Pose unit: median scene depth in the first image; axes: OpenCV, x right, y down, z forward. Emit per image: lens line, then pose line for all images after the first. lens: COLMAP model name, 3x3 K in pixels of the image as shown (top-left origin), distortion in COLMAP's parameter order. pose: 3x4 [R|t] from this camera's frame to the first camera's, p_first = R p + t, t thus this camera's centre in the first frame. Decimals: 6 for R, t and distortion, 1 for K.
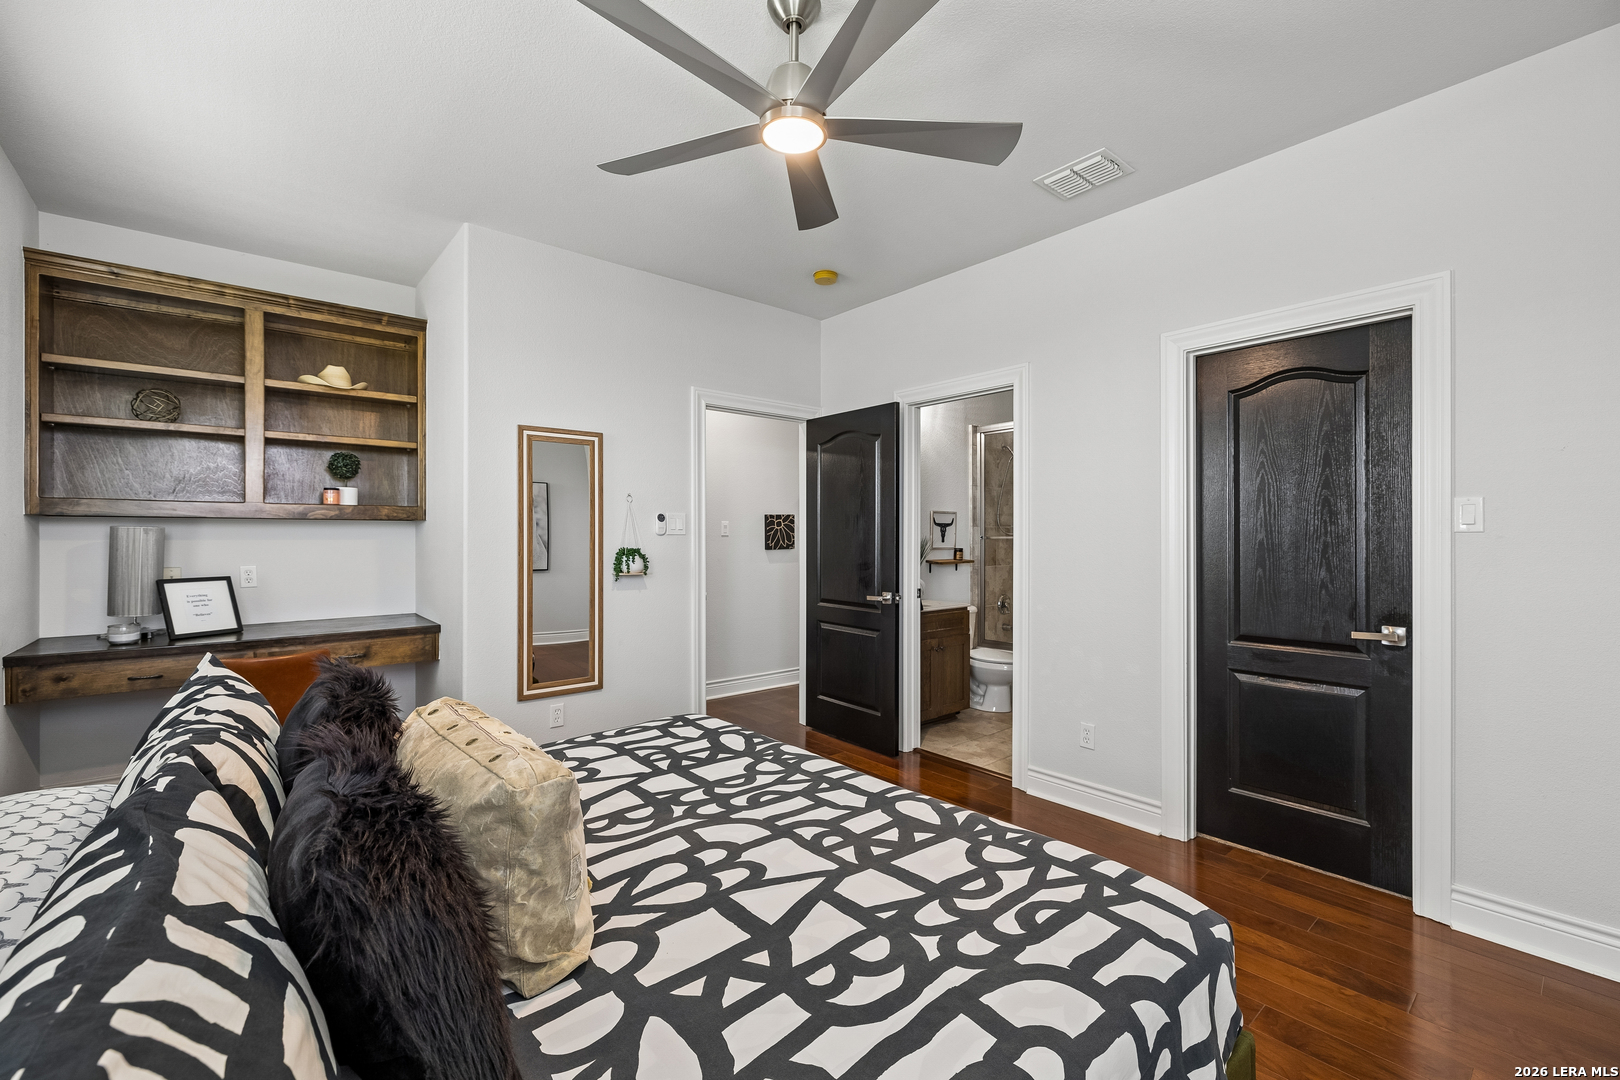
lens RADIAL K [[683.9, 0, 810.0], [0, 683.9, 540.0], [0, 0, 1]] dist [0.002487, 0.000258]
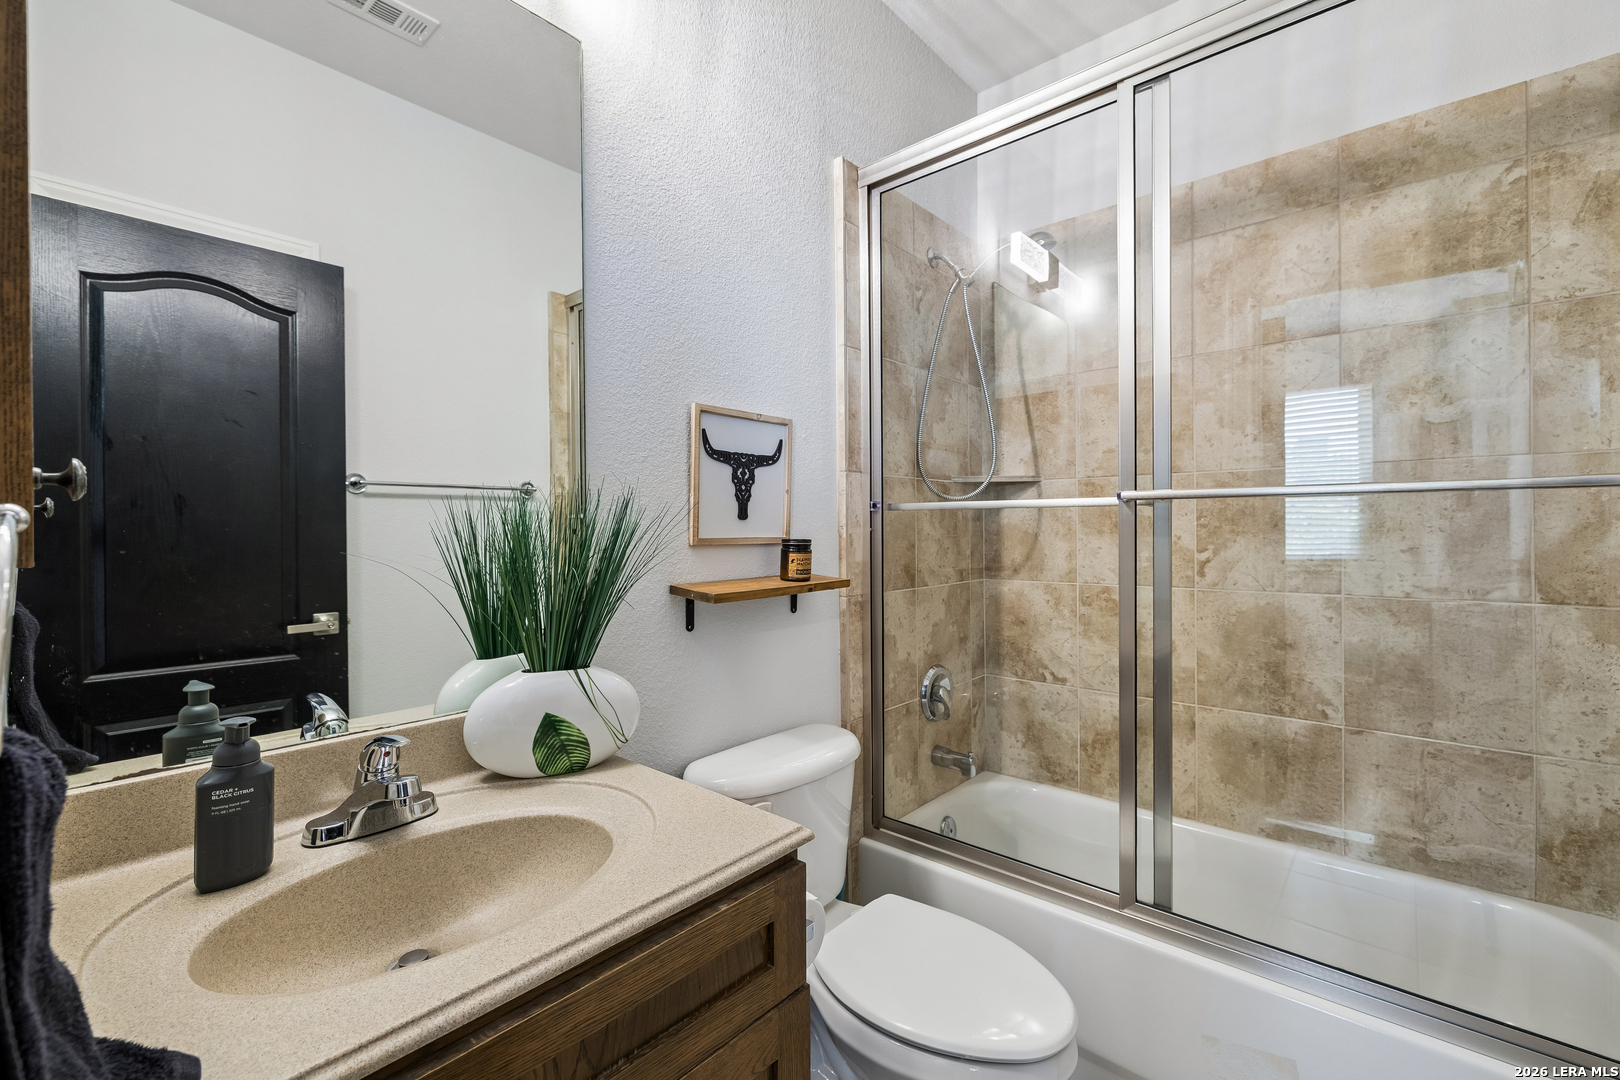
lens RADIAL K [[683.9, 0, 810.0], [0, 683.9, 540.0], [0, 0, 1]] dist [0.002487, 0.000258]
pose [[0.988736, -0.010411, 0.149310, 0.178376], [0.008841, 0.999898, 0.011180, 0.008710], [-0.149412, -0.009734, 0.988727, 0.708124]]
